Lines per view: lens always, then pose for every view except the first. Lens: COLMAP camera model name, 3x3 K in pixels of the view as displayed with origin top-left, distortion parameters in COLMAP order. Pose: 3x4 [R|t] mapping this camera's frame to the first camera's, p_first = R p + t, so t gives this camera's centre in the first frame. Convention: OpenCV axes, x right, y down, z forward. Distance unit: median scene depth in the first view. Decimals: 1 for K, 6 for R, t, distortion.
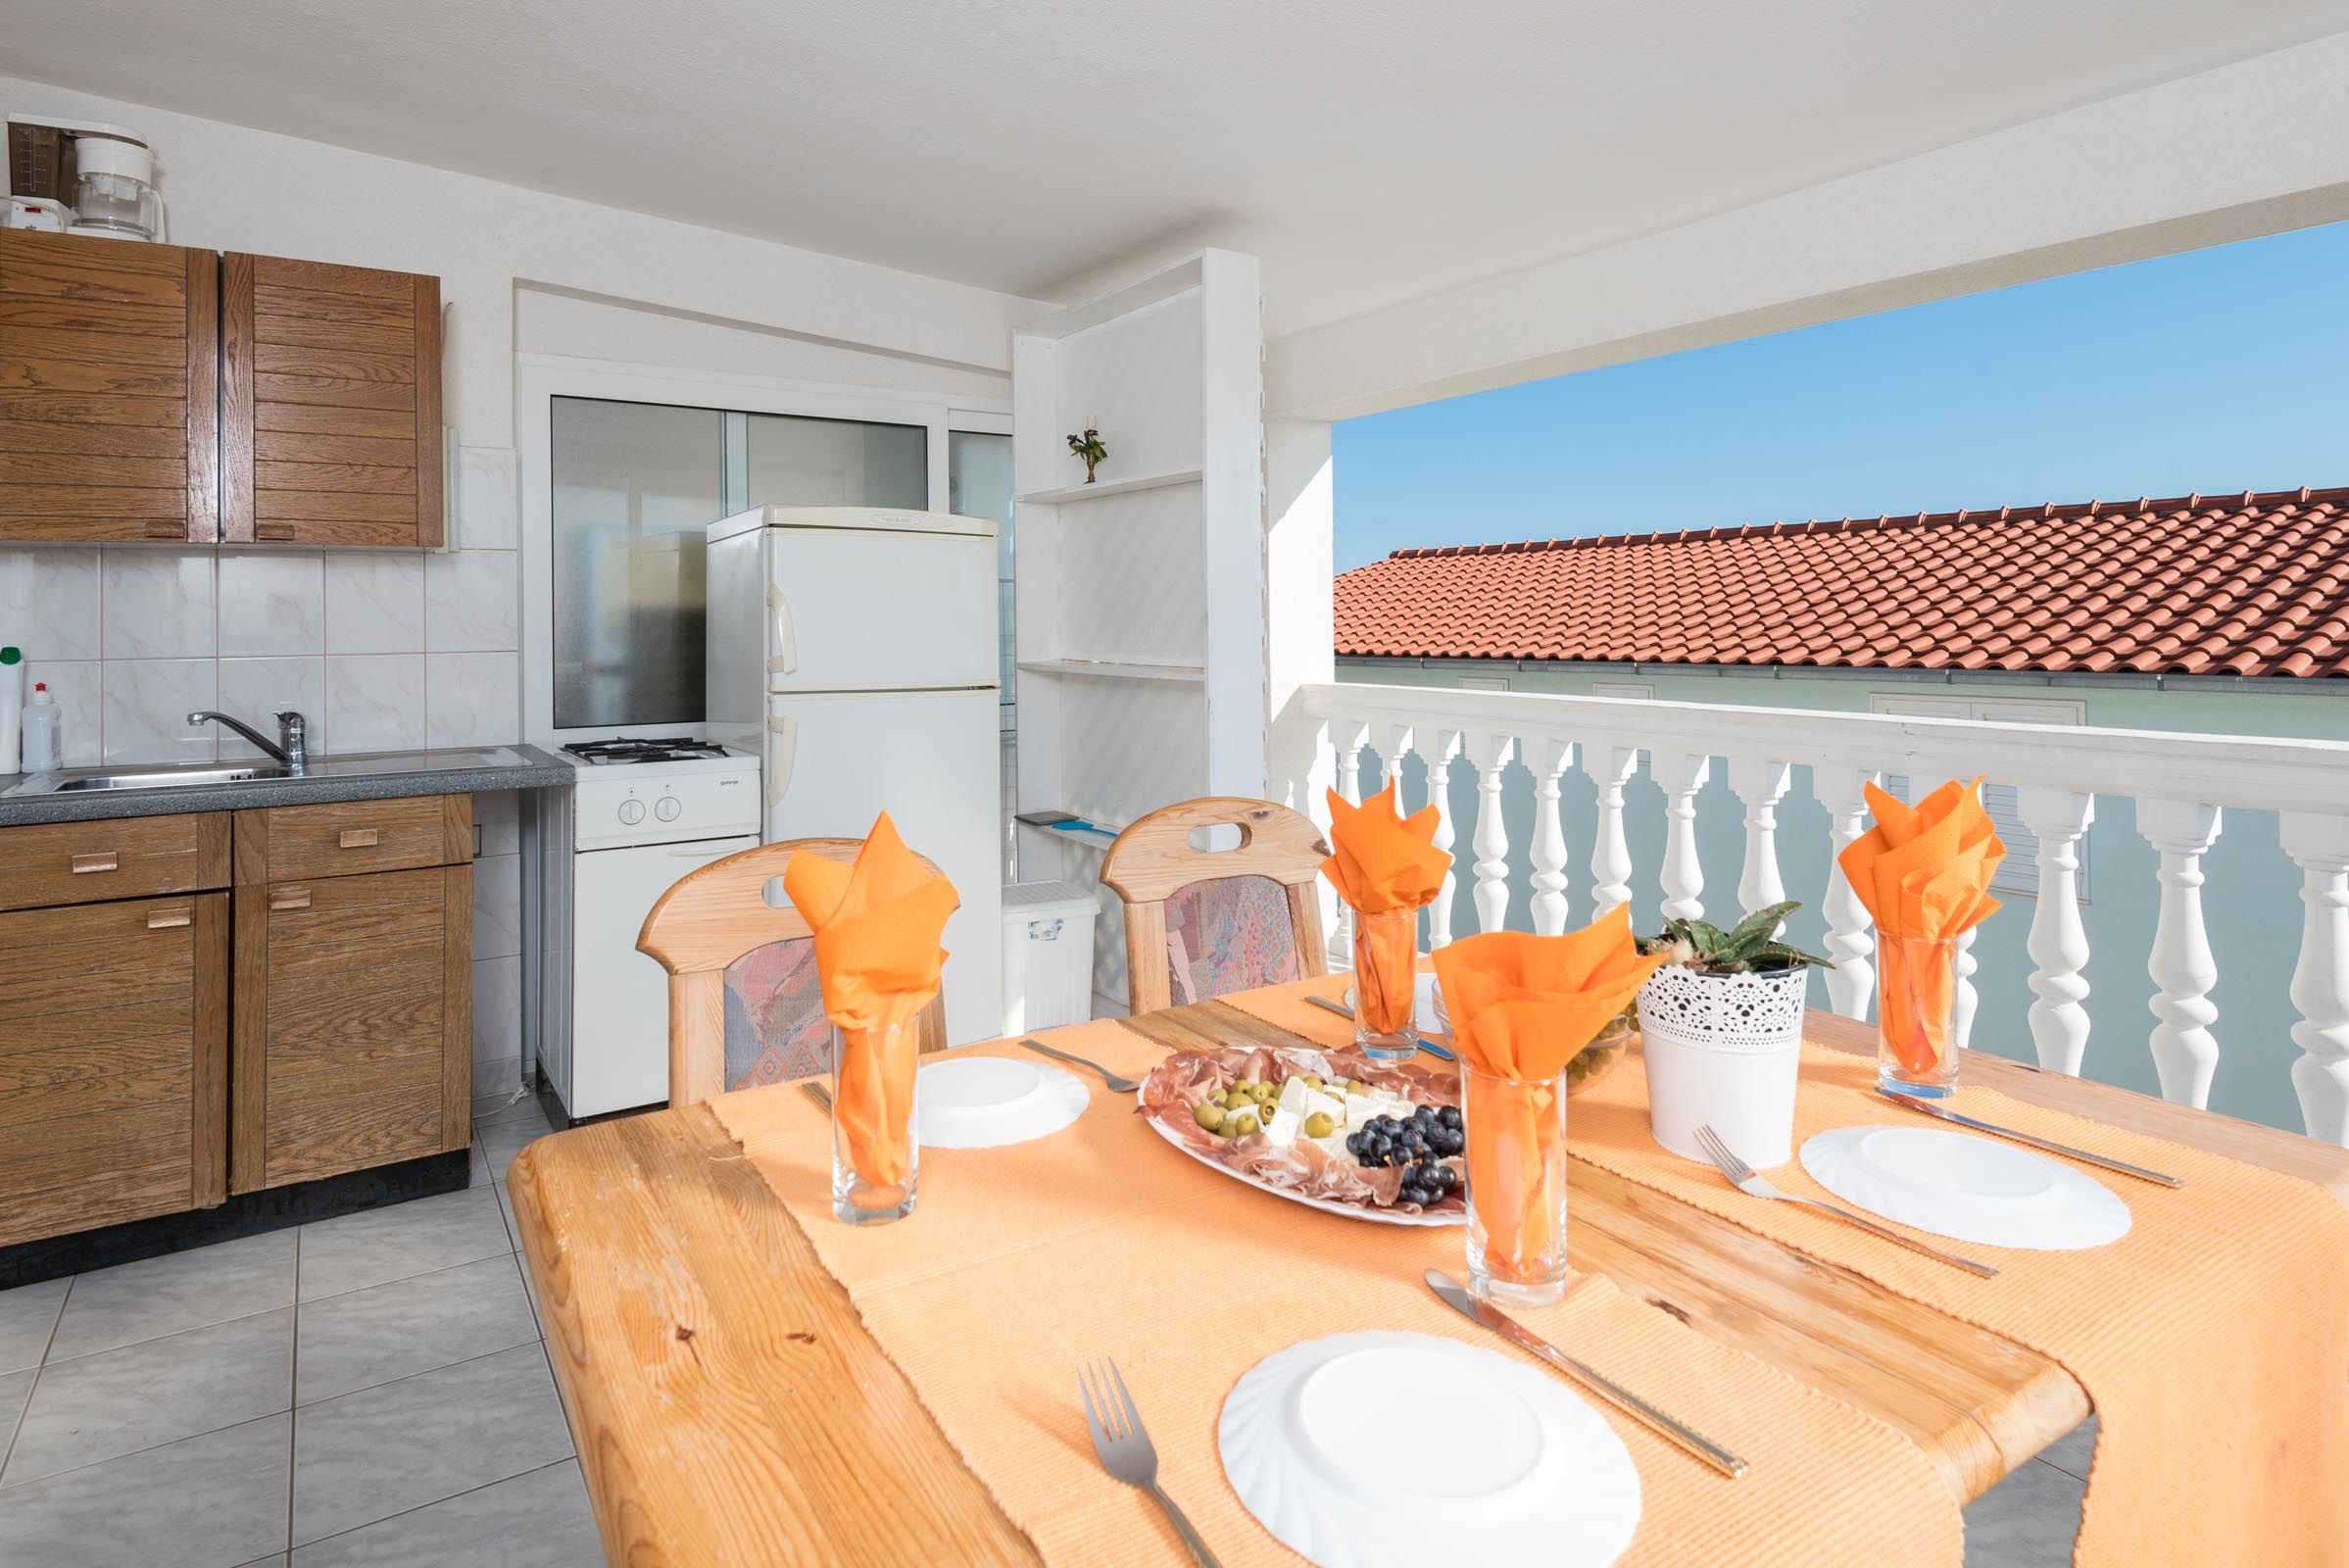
lens RADIAL K [[1131.6, 0, 1173.5], [0, 1131.6, 940.9], [0, 0, 1]] dist [-0.000916, -0.005354]
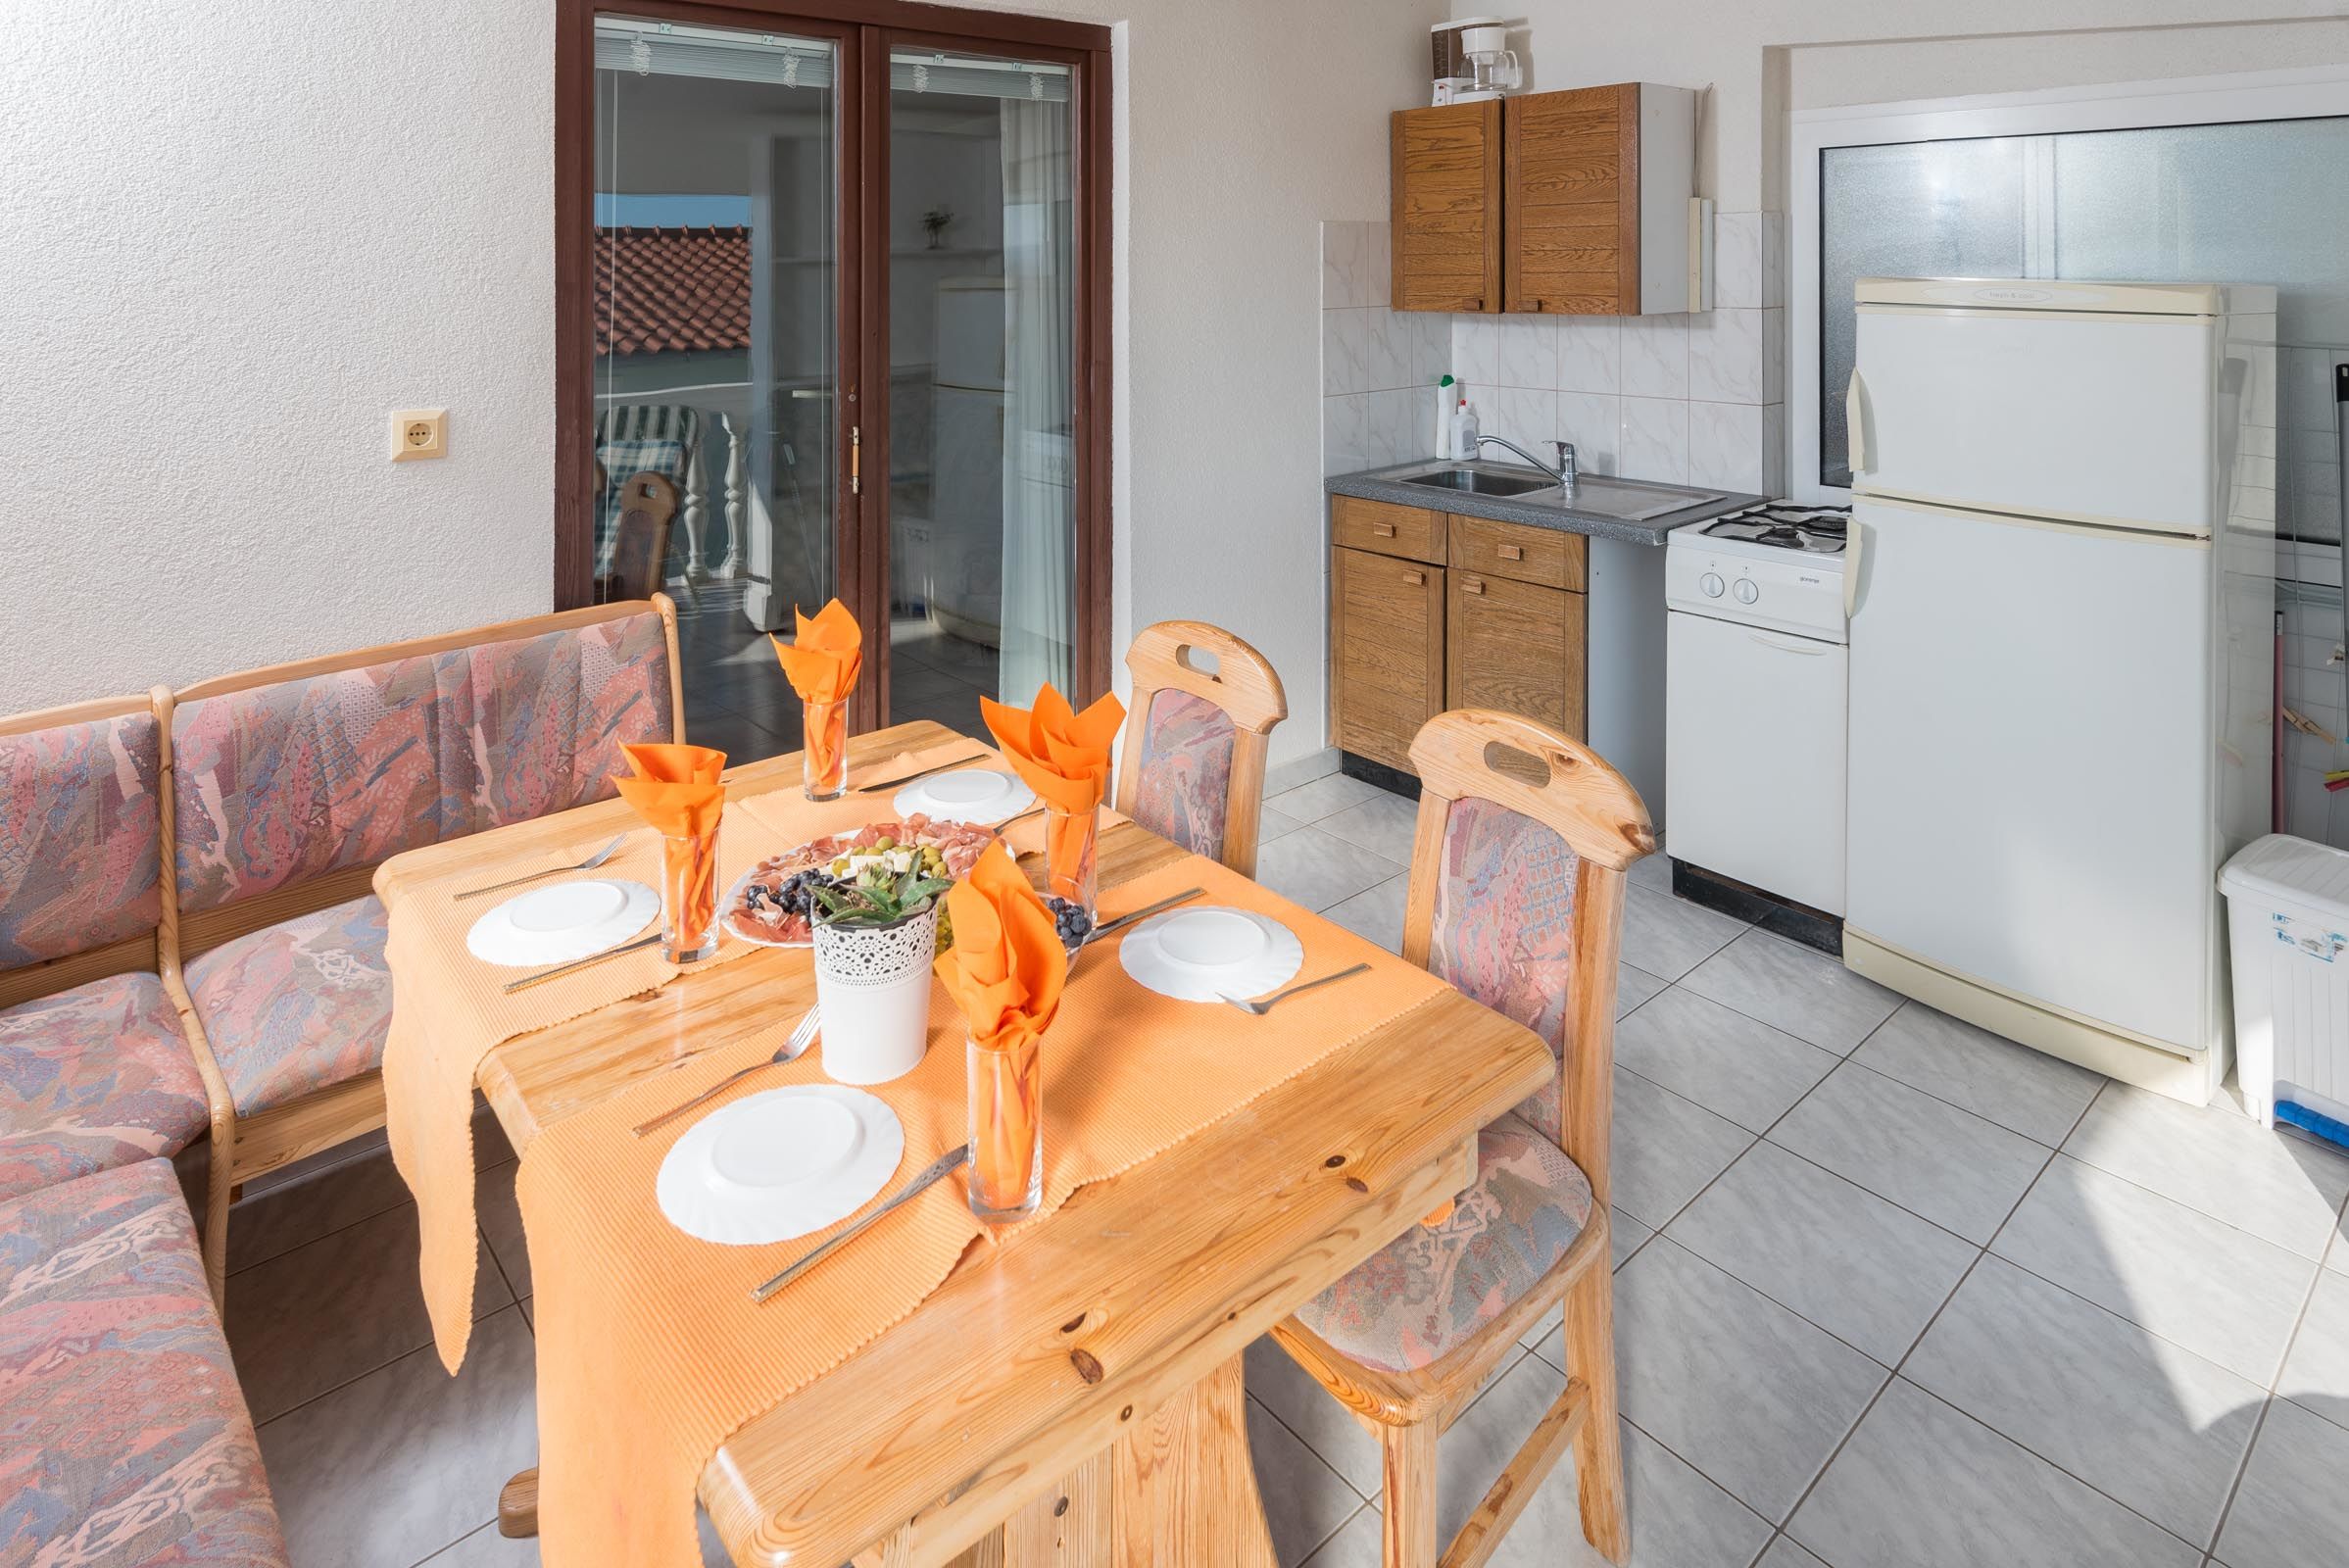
lens RADIAL K [[1331.8, 0, 1174.5], [0, 1331.8, 784.0], [0, 0, 1]] dist [0.002412, 0.000289]
pose [[0.116743, 0.373897, -0.920093, 0.790955], [-0.264554, 0.904663, 0.334060, -0.289210], [0.957279, 0.204415, 0.204529, 0.448359]]
